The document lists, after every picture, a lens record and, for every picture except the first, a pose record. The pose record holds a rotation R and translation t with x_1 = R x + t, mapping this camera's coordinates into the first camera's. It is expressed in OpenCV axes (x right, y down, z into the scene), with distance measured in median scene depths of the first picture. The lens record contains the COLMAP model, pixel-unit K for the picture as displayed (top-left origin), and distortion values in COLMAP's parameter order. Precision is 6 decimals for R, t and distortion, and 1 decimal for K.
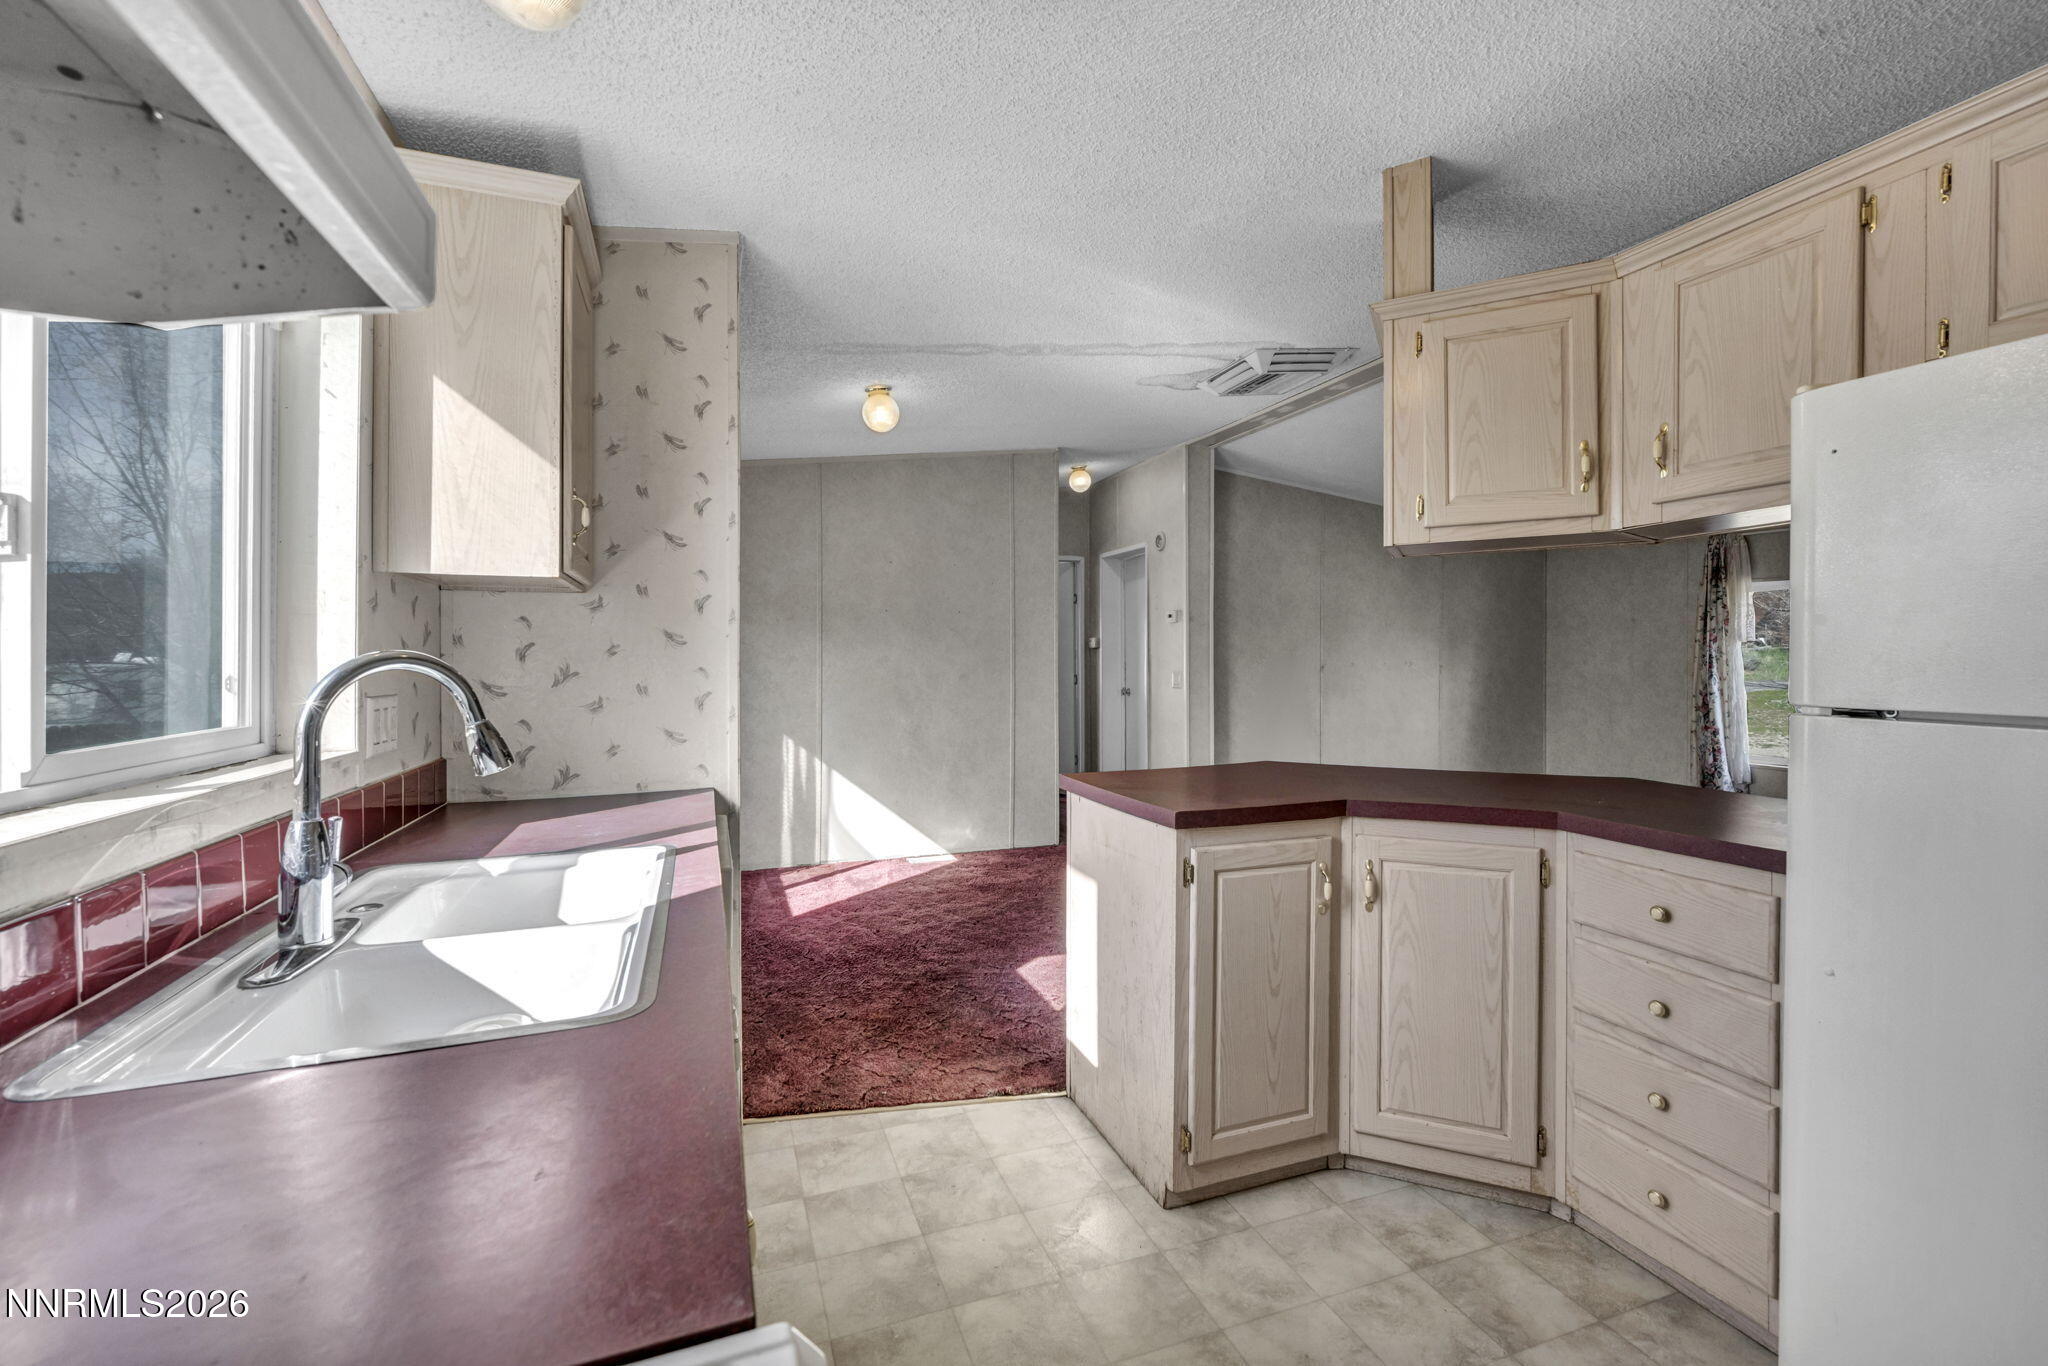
lens RADIAL K [[869.3, 0, 1024.3], [0, 869.3, 654.5], [0, 0, 1]] dist [0.000642, 0.000139]
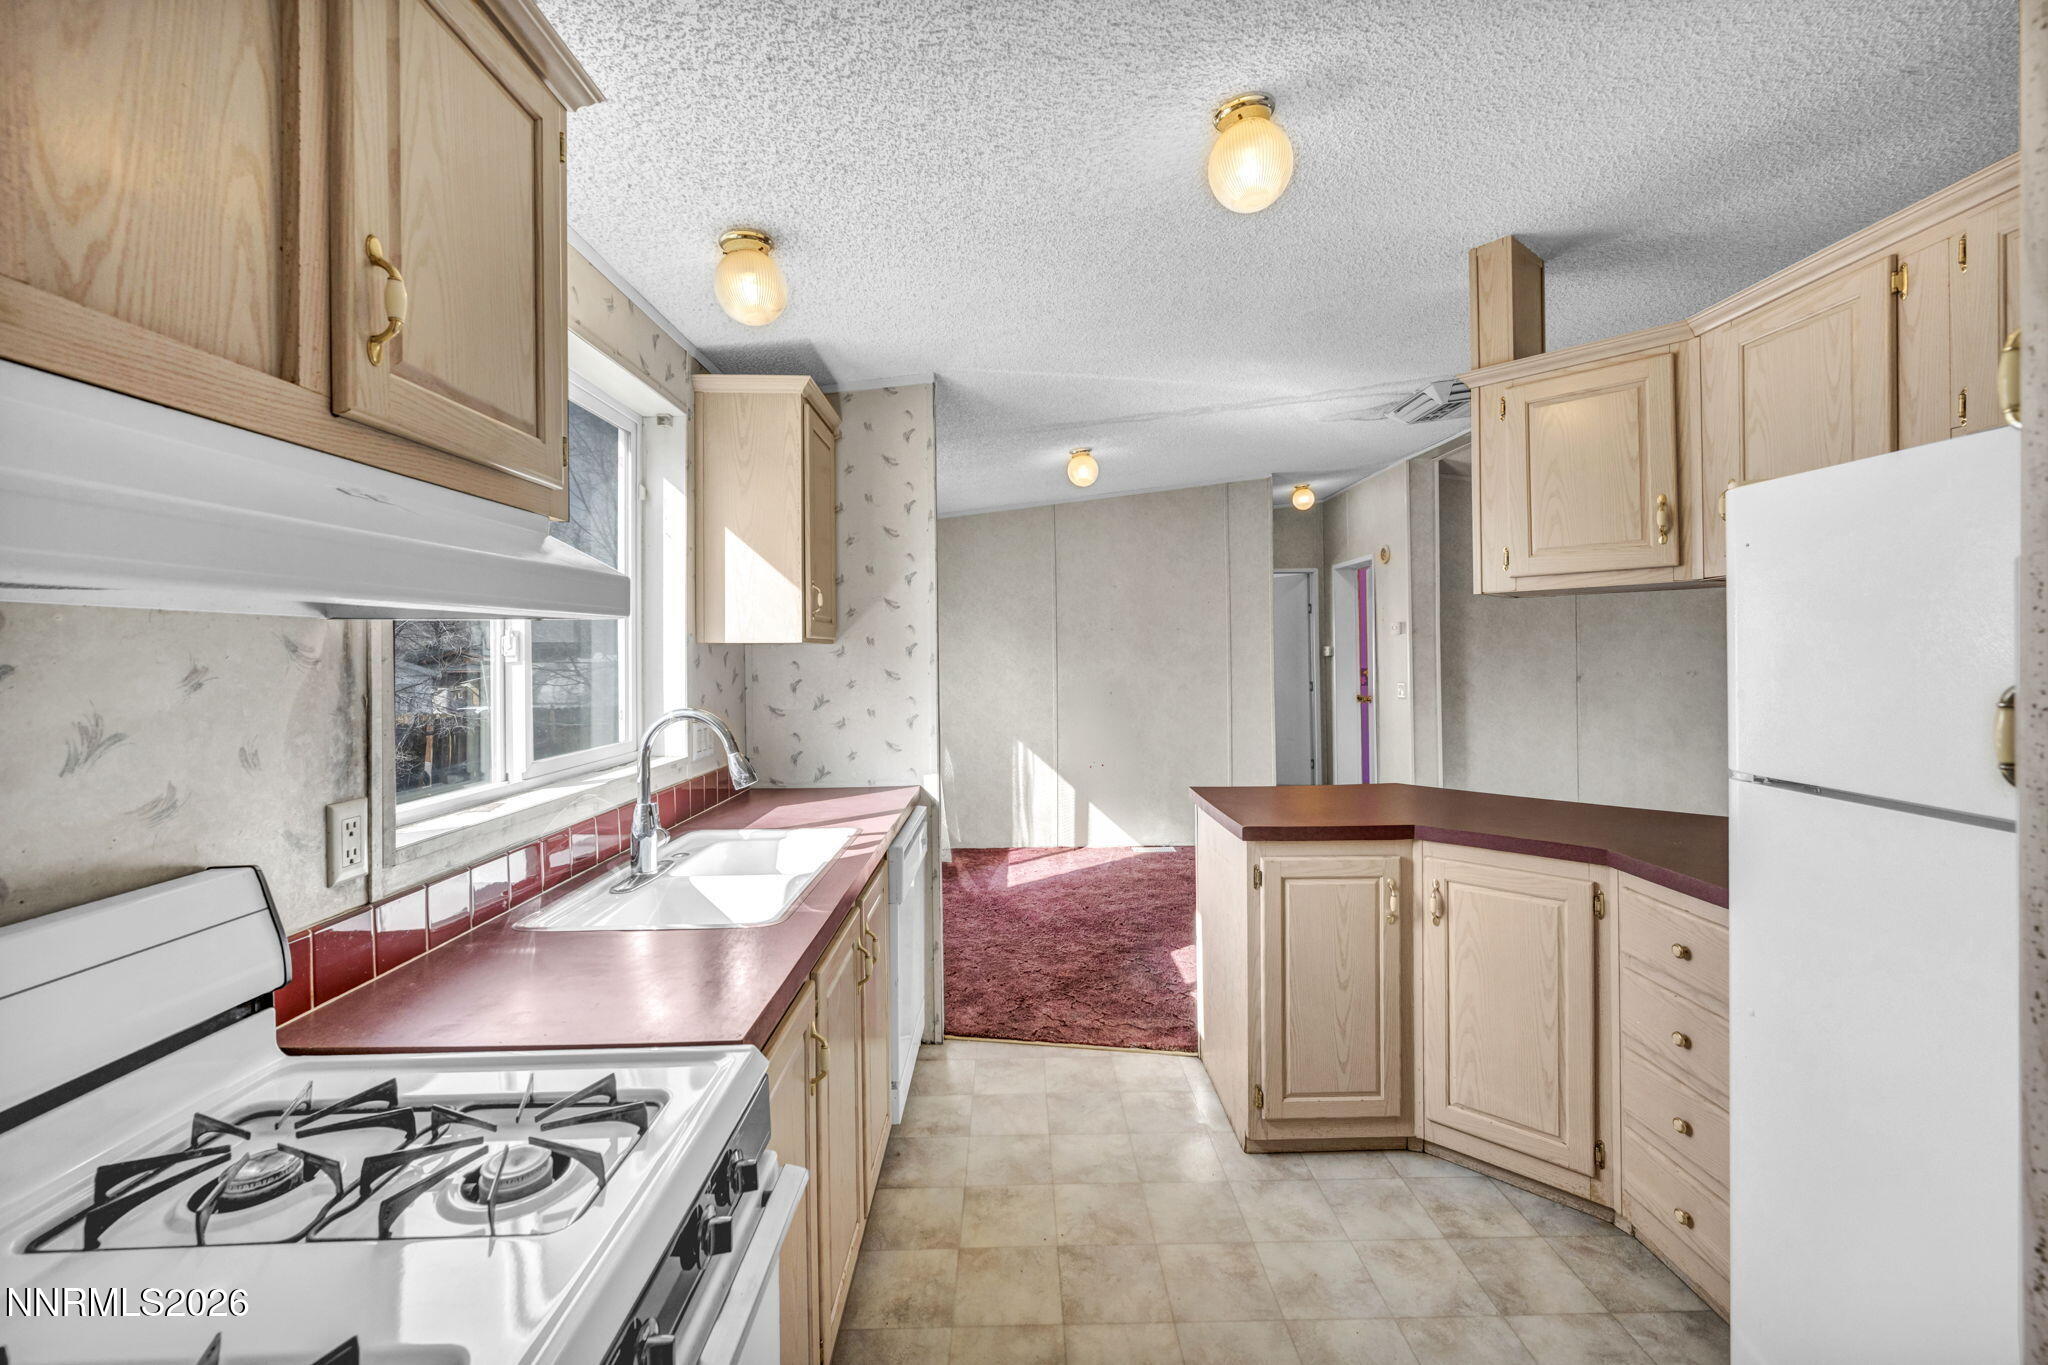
lens RADIAL K [[837.4, 0, 1034.2], [0, 837.4, 653.9], [0, 0, 1]] dist [0.001317, 0.000271]
pose [[0.946853, -0.002129, -0.321660, 0.253516], [0.004250, 0.999974, 0.005892, -0.064418], [0.321639, -0.006946, 0.946837, -0.191397]]
